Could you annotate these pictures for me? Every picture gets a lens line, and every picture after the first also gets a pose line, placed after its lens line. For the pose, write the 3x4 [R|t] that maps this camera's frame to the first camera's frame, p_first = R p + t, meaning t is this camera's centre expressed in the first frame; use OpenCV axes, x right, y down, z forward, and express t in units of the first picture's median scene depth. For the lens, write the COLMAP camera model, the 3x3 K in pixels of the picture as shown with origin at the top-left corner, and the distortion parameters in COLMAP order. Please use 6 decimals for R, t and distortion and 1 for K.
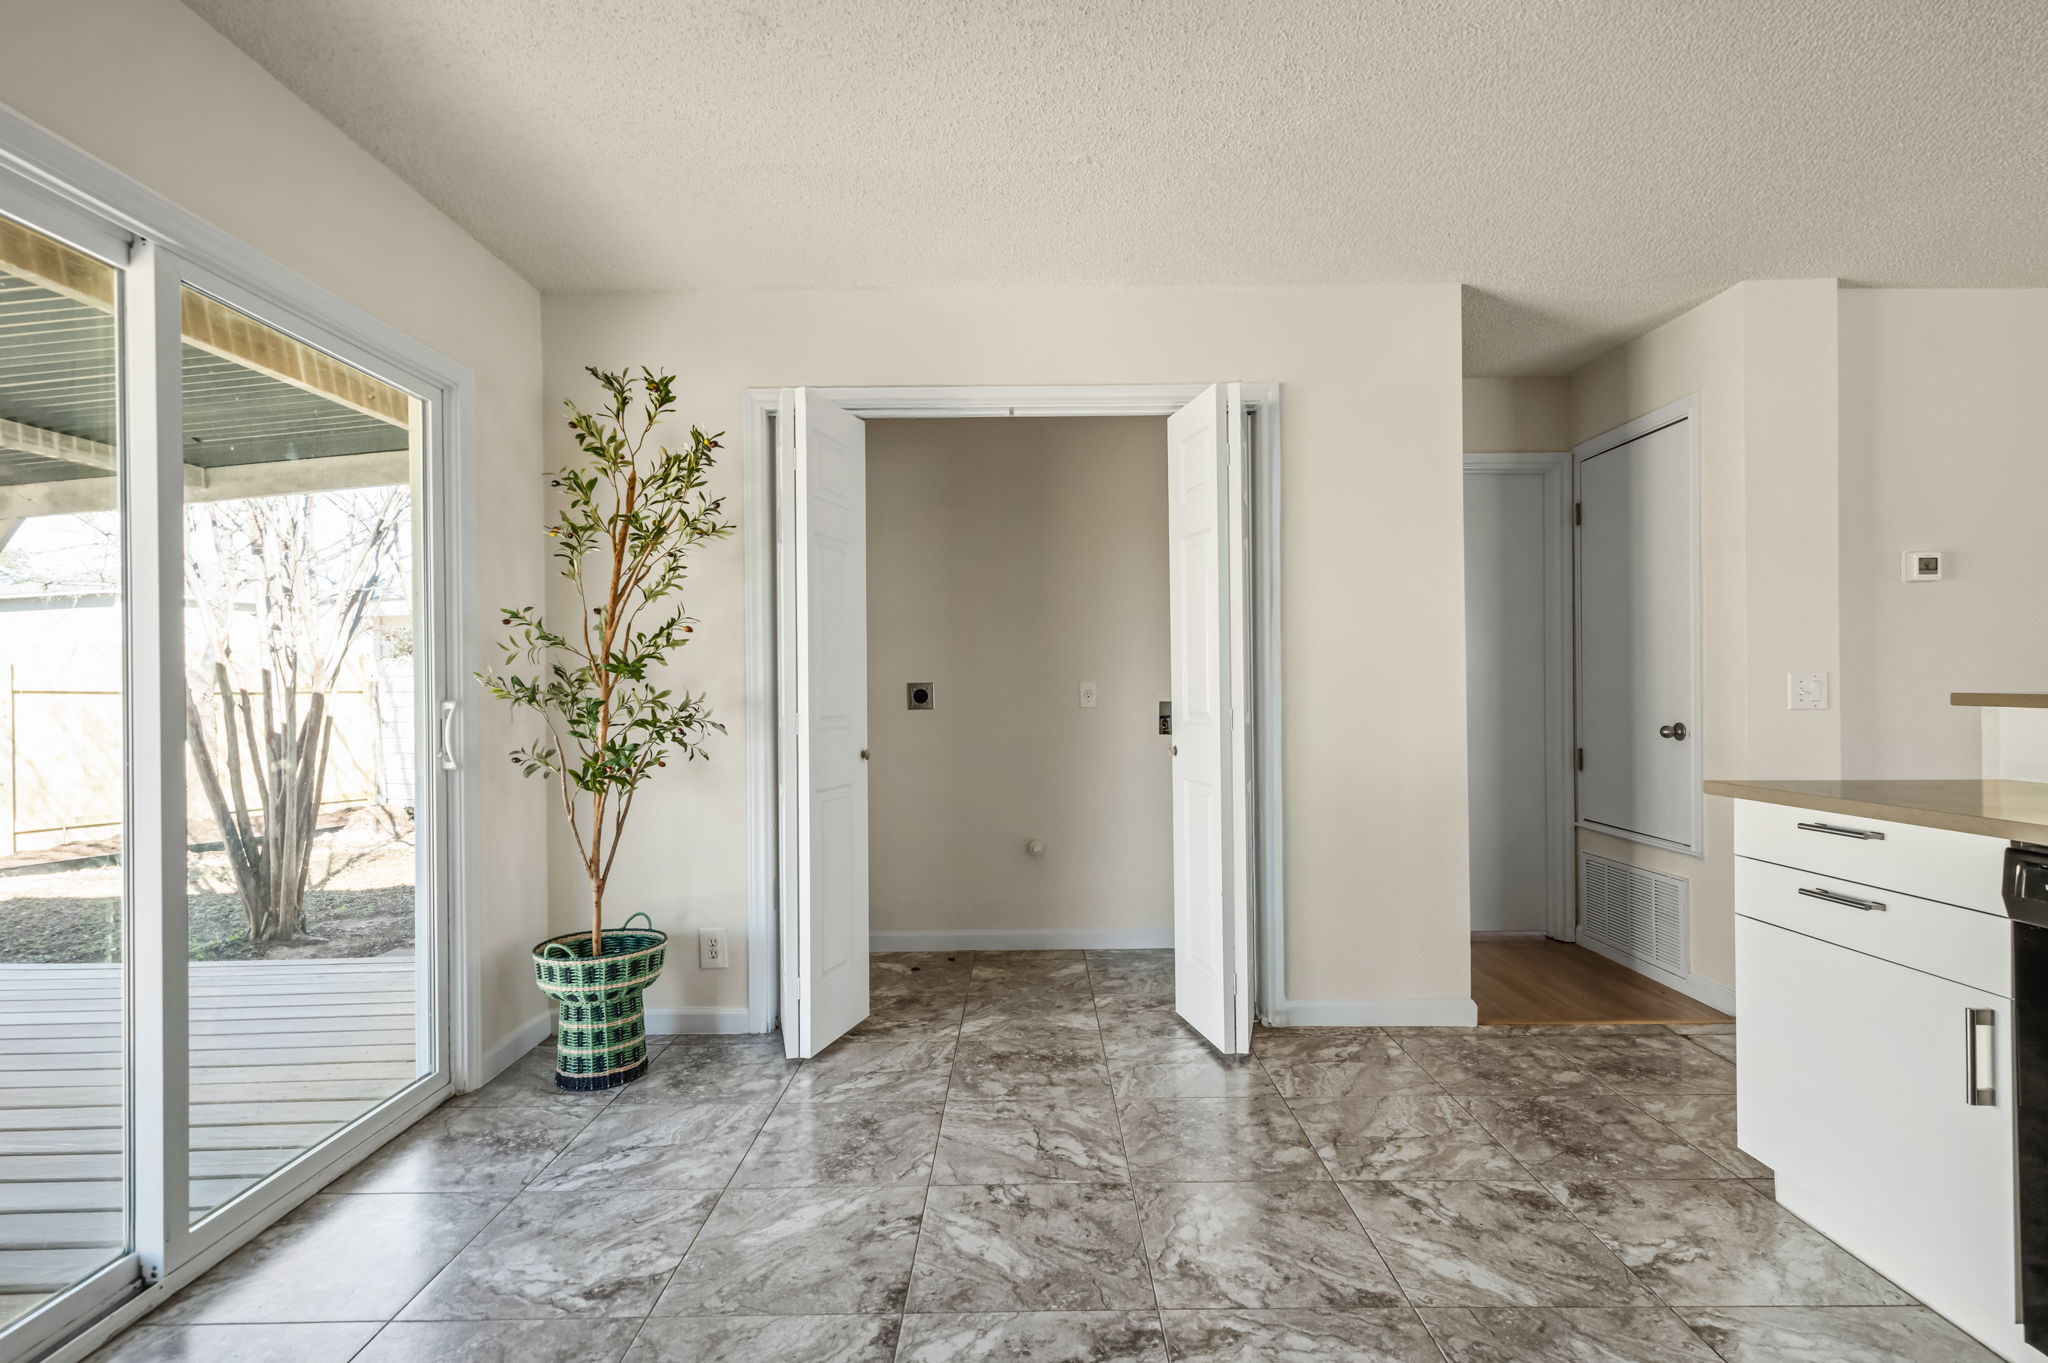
lens RADIAL K [[977.2, 0, 1031.1], [0, 977.2, 696.1], [0, 0, 1]] dist [0.009170, -0.004586]
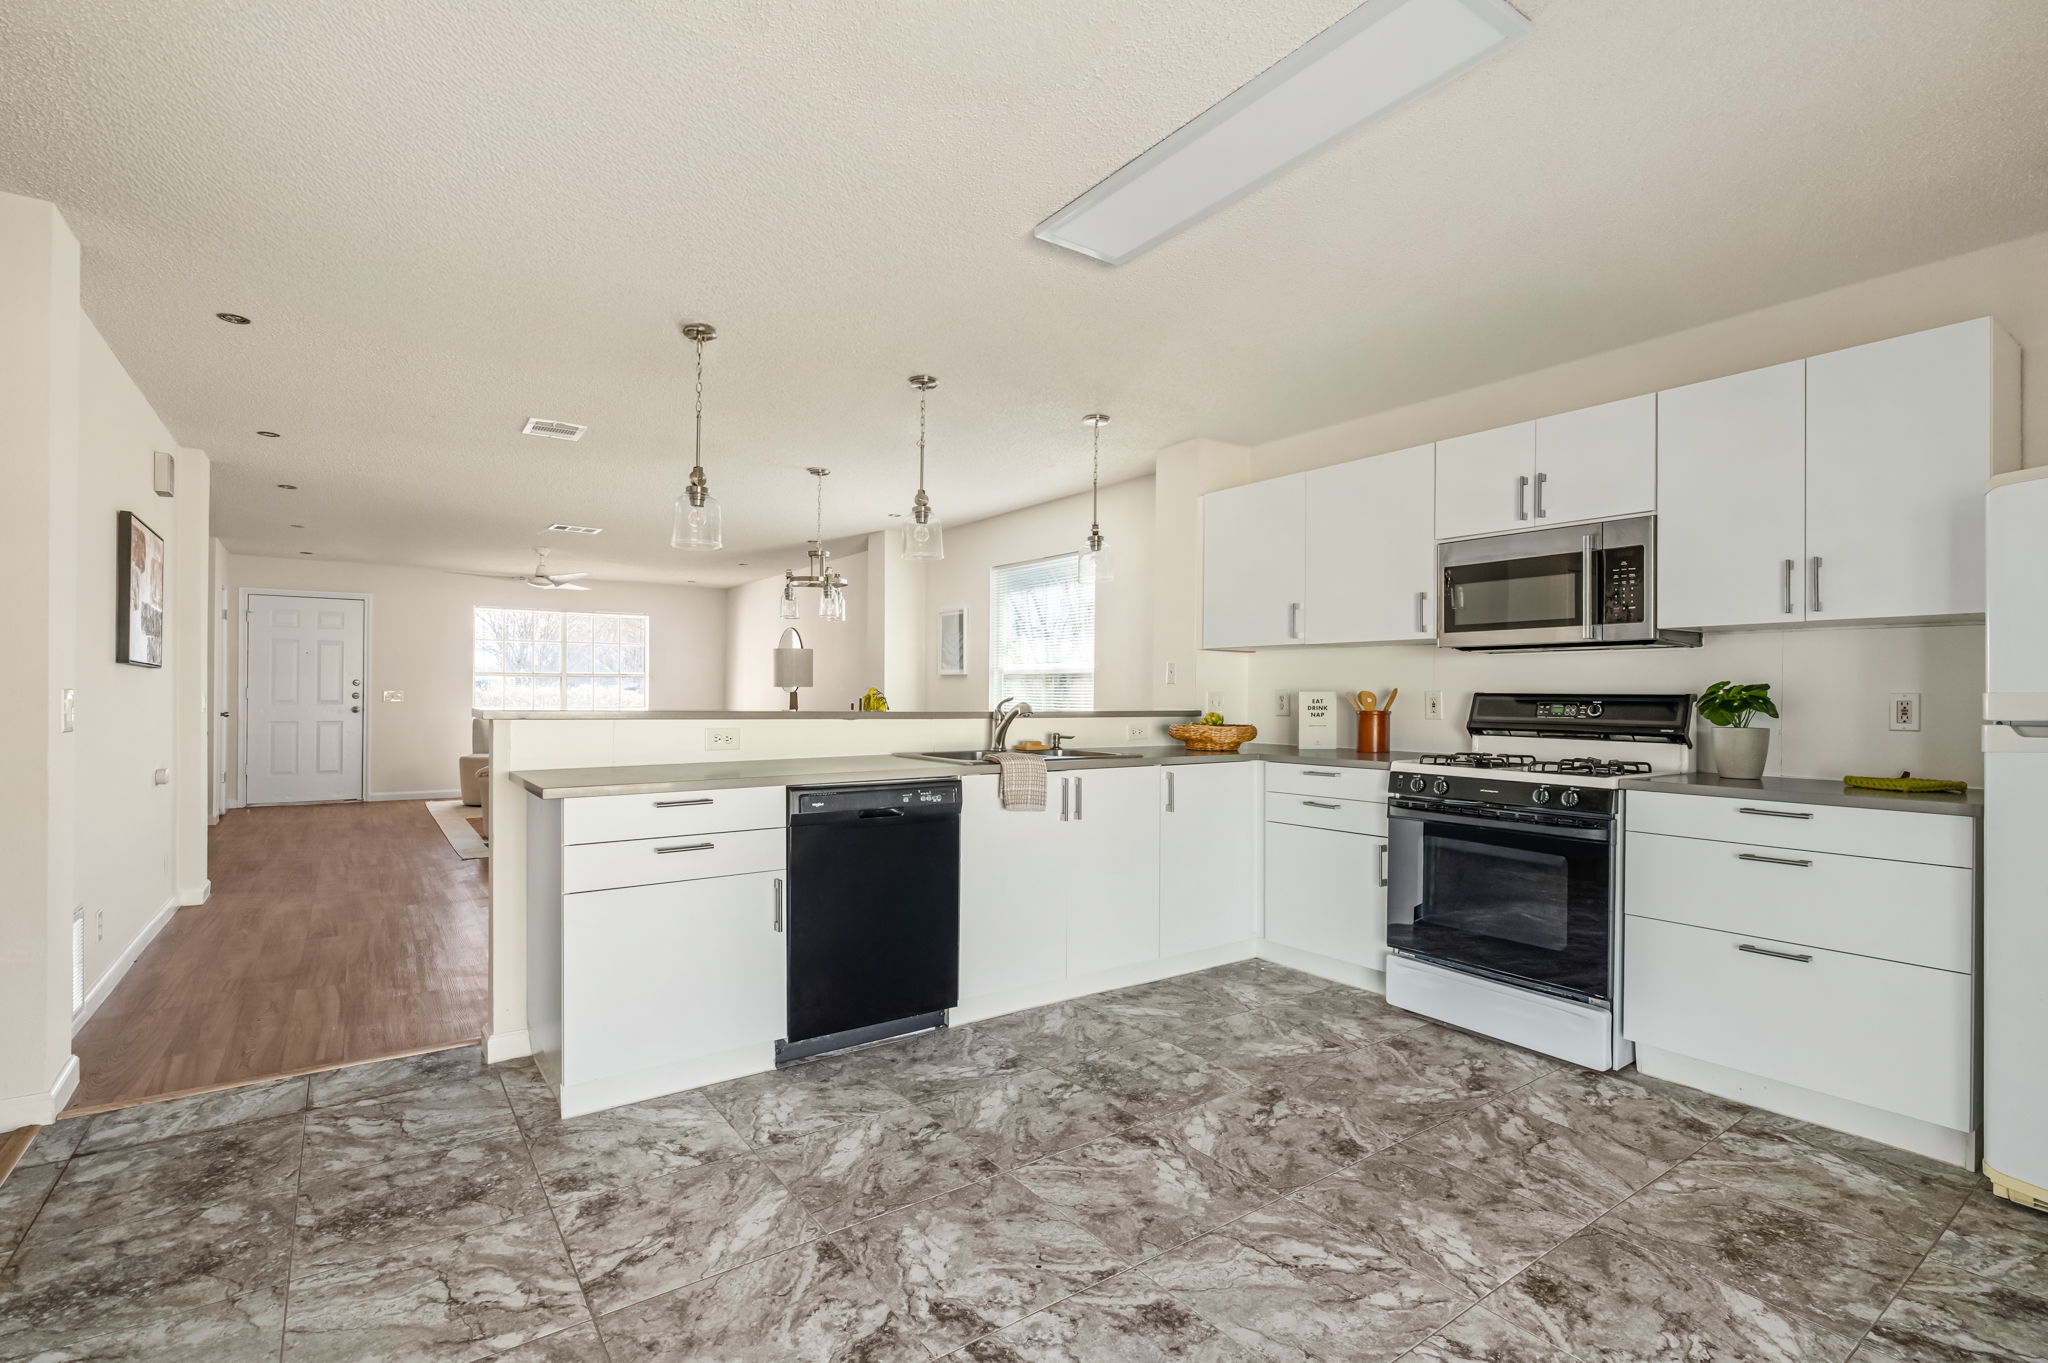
lens RADIAL K [[956.3, 0, 1023.6], [0, 956.3, 693.7], [0, 0, 1]] dist [0.002852, -0.000646]
pose [[-0.587505, 0.009583, 0.809164, -0.620528], [0.004647, 0.999953, -0.008468, -0.013450], [-0.809207, -0.001215, -0.587522, 1.346760]]
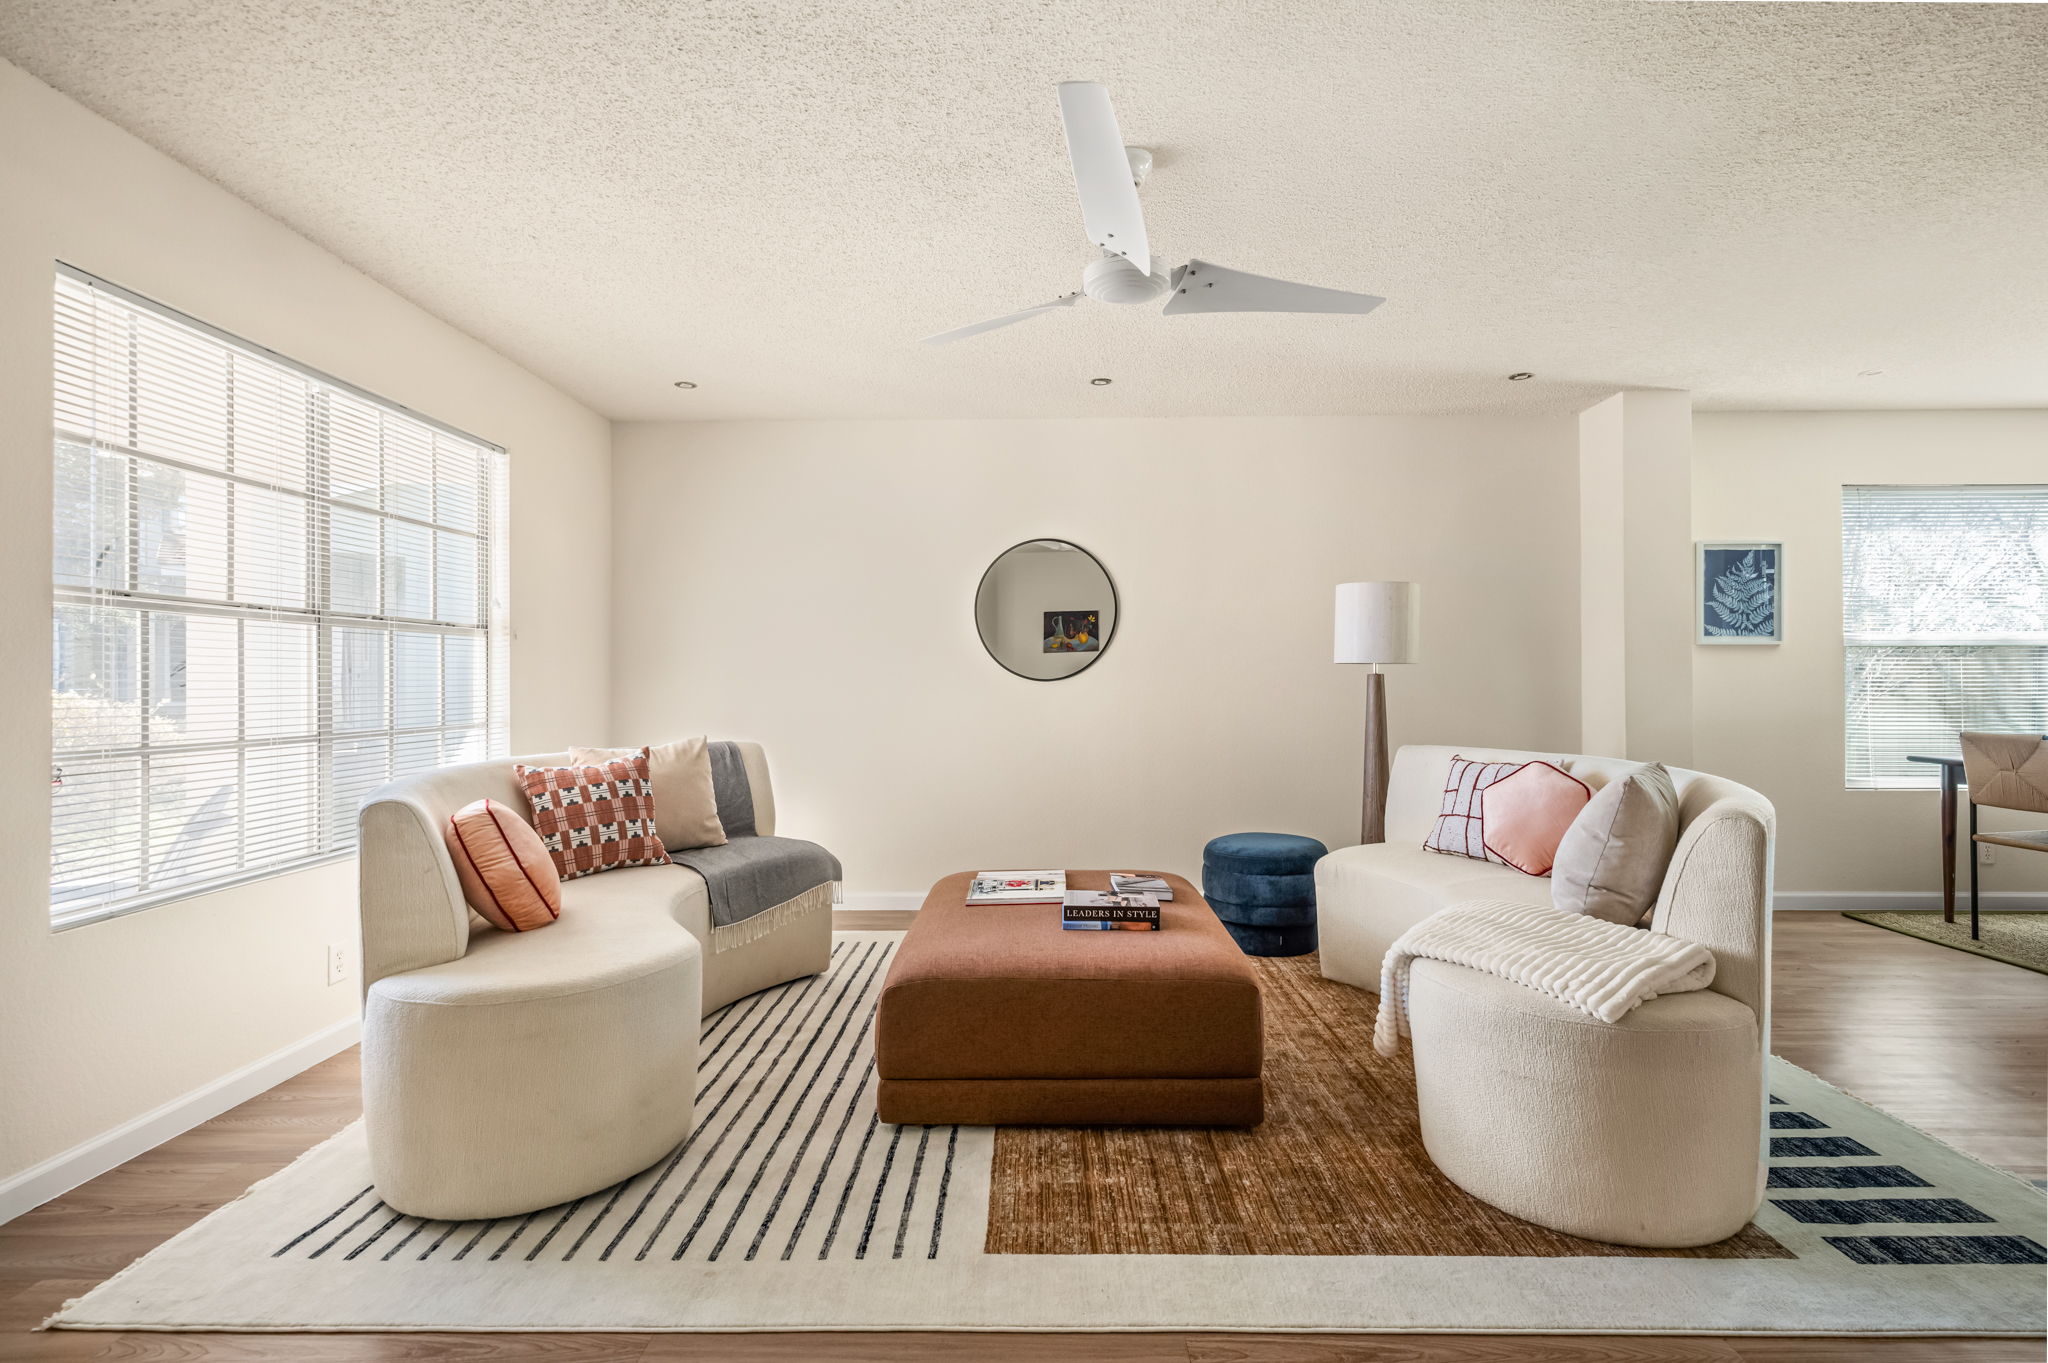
lens RADIAL K [[977.2, 0, 1012.3], [0, 977.2, 685.7], [0, 0, 1]] dist [0.009170, -0.004586]
pose [[-0.999629, 0.016477, 0.021702, 4.355947], [0.016554, 0.999857, 0.003374, -0.059049], [-0.021643, 0.003732, -0.999759, 1.845342]]
